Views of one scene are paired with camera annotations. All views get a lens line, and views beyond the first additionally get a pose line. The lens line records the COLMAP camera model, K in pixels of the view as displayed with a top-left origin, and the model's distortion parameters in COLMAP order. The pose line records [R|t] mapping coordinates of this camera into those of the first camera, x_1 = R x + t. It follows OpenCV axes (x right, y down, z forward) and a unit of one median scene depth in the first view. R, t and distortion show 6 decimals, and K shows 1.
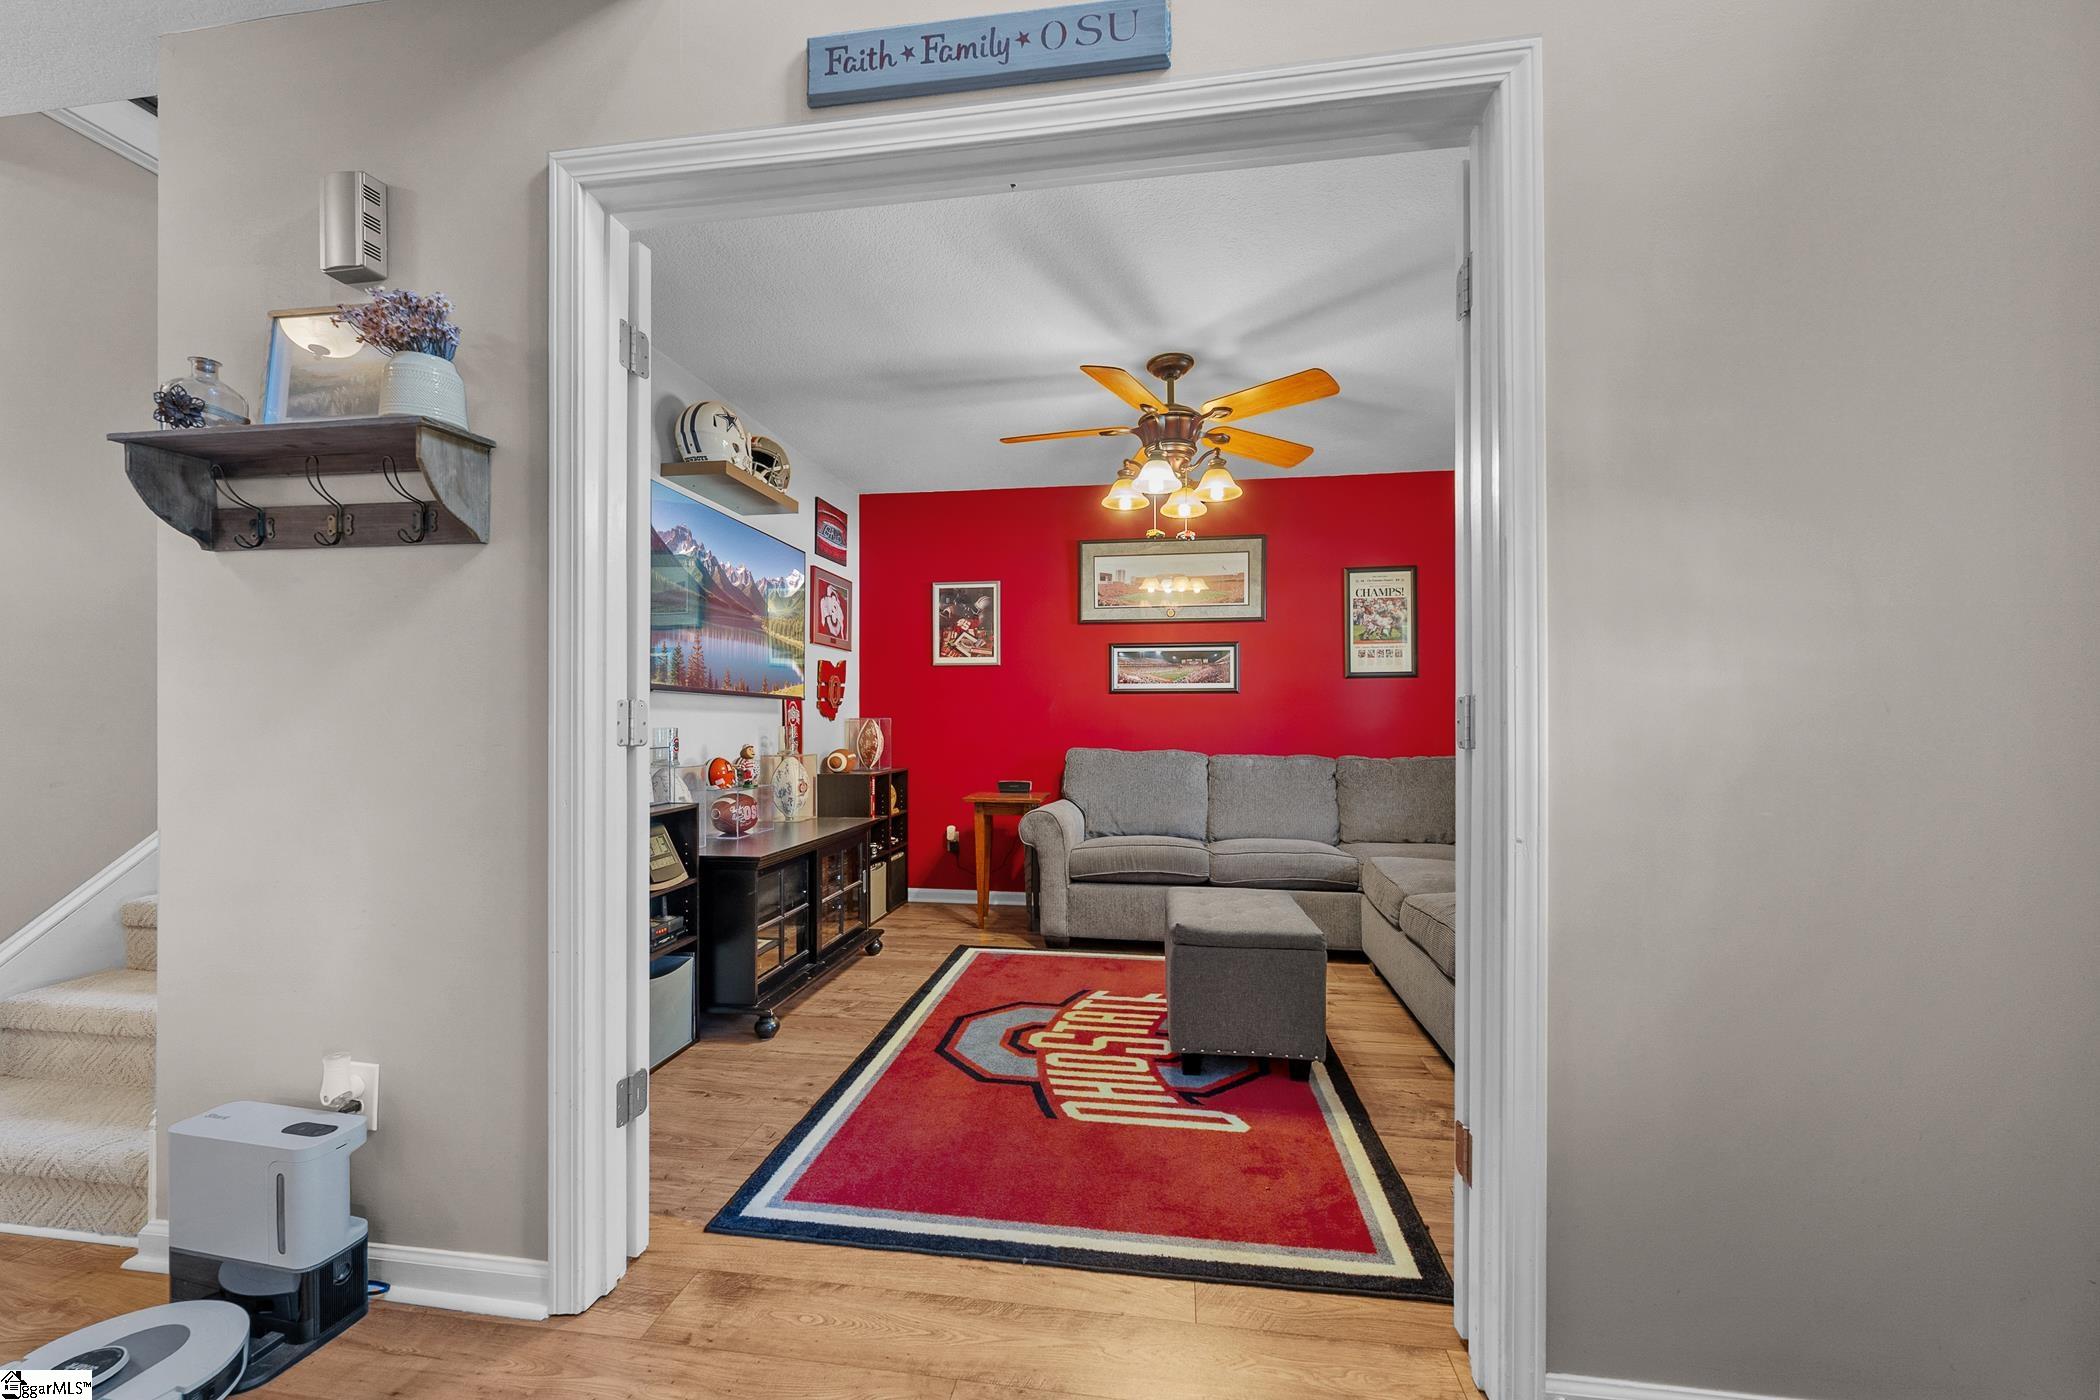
lens RADIAL K [[835.9, 0, 1039.7], [0, 835.9, 708.8], [0, 0, 1]] dist [-0.000540, -0.000106]
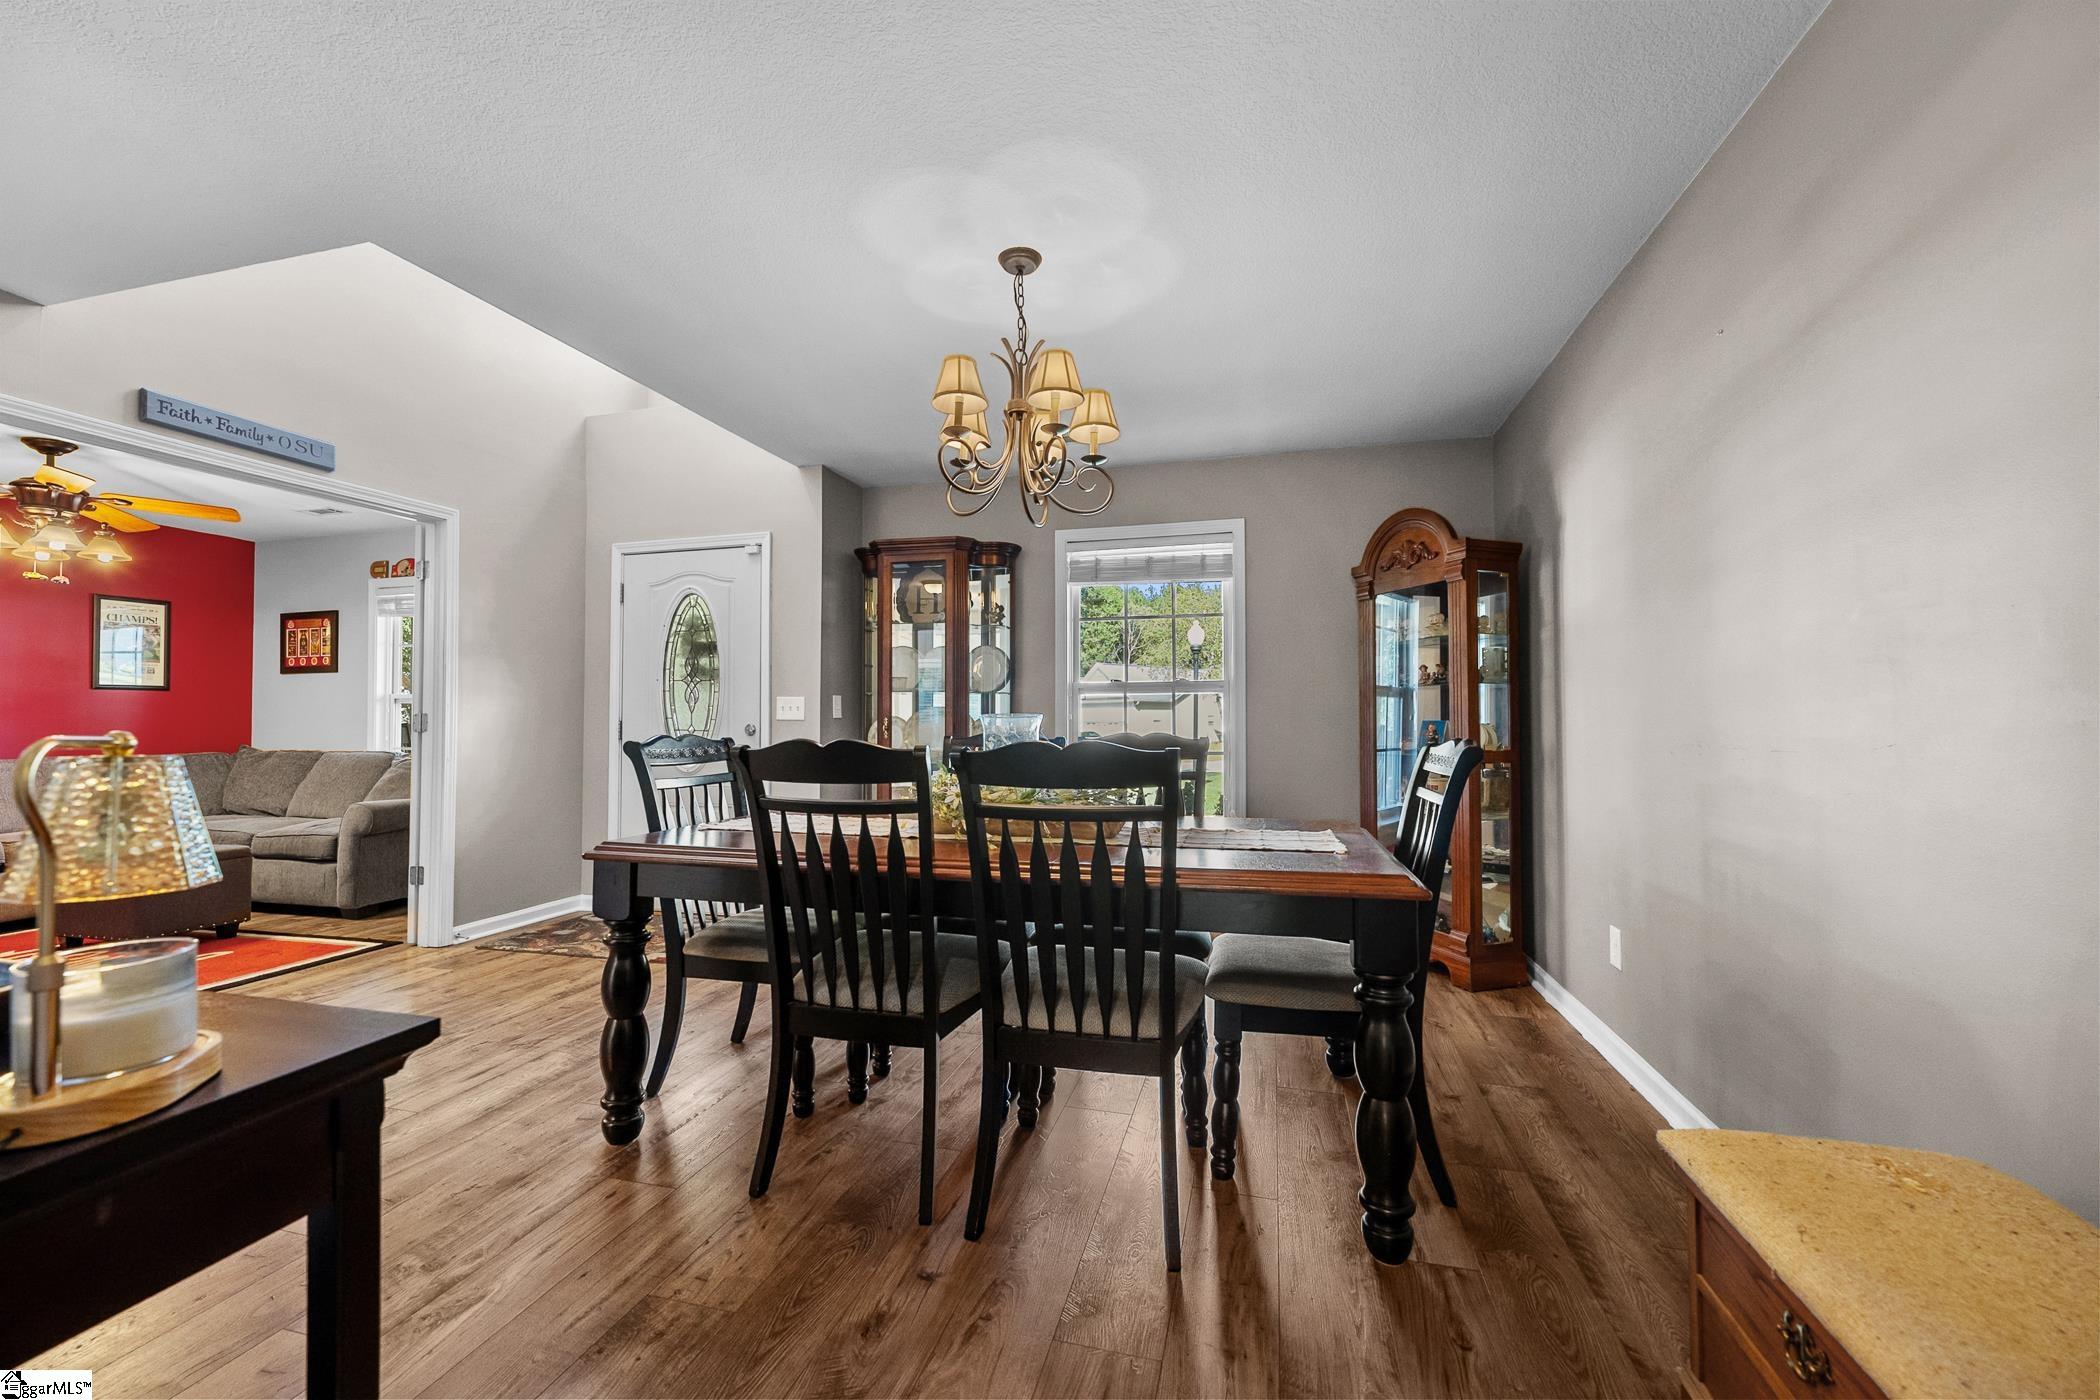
lens RADIAL K [[835.9, 0, 1041.0], [0, 835.9, 700.7], [0, 0, 1]] dist [-0.000540, -0.000106]
pose [[0.116606, 0.016843, 0.993035, -1.109212], [-0.002092, 0.999858, -0.016713, -0.008931], [-0.993176, -0.000129, 0.116624, -0.767092]]
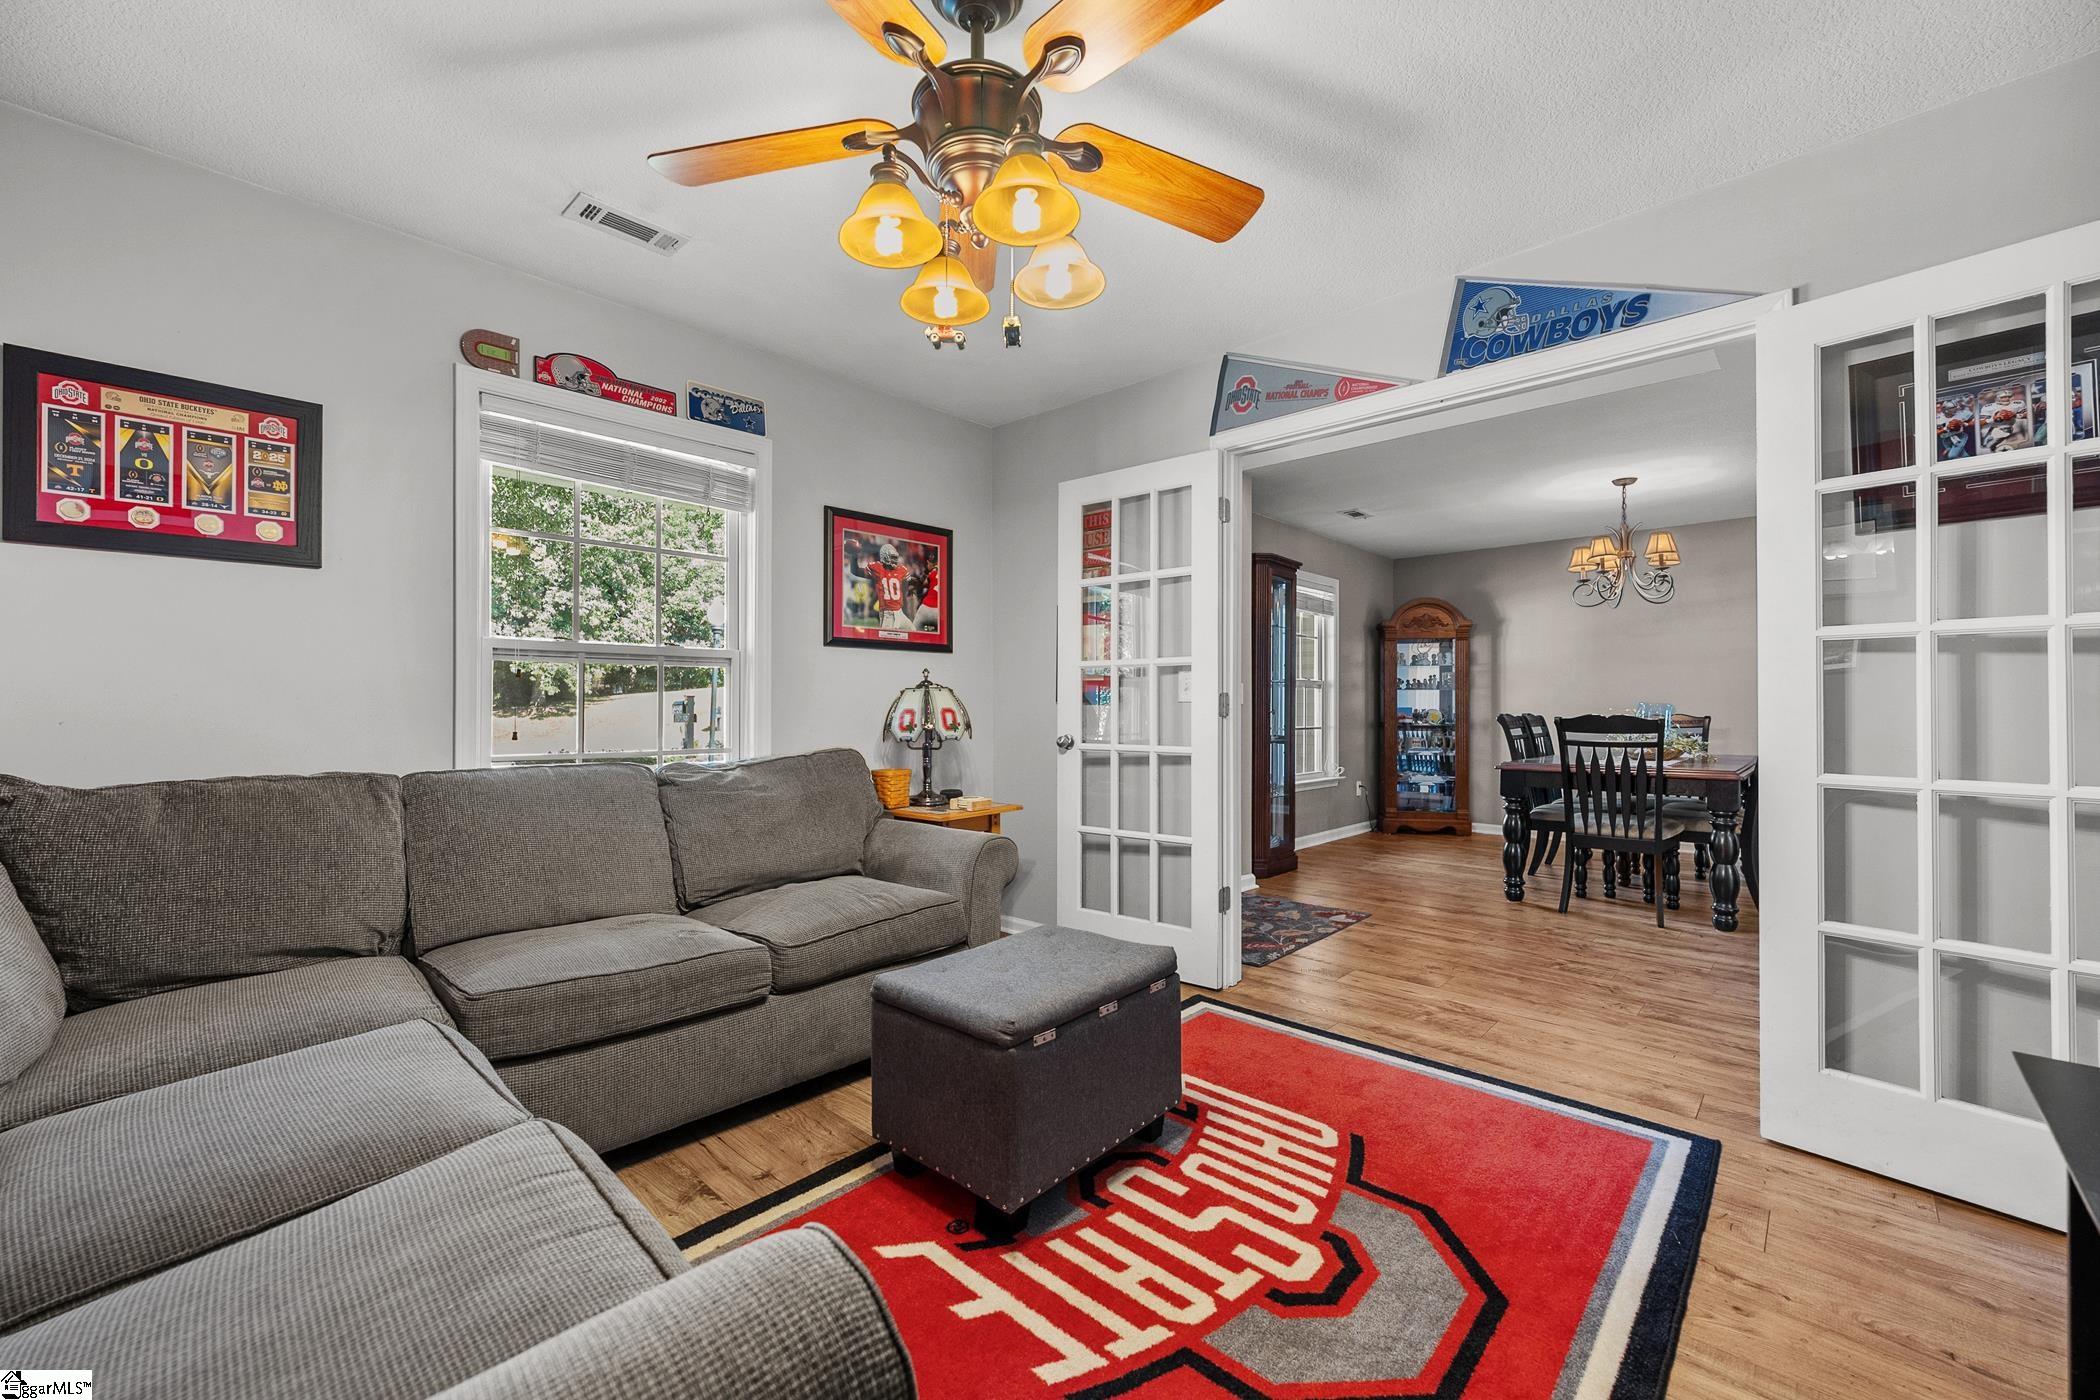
lens RADIAL K [[835.9, 0, 1044.5], [0, 835.9, 694.3], [0, 0, 1]] dist [-0.000540, -0.000106]
pose [[-0.822311, 0.002368, 0.569034, -0.192557], [-0.008702, 0.999822, -0.016736, 0.017784], [-0.568972, -0.018714, -0.822144, 1.659937]]
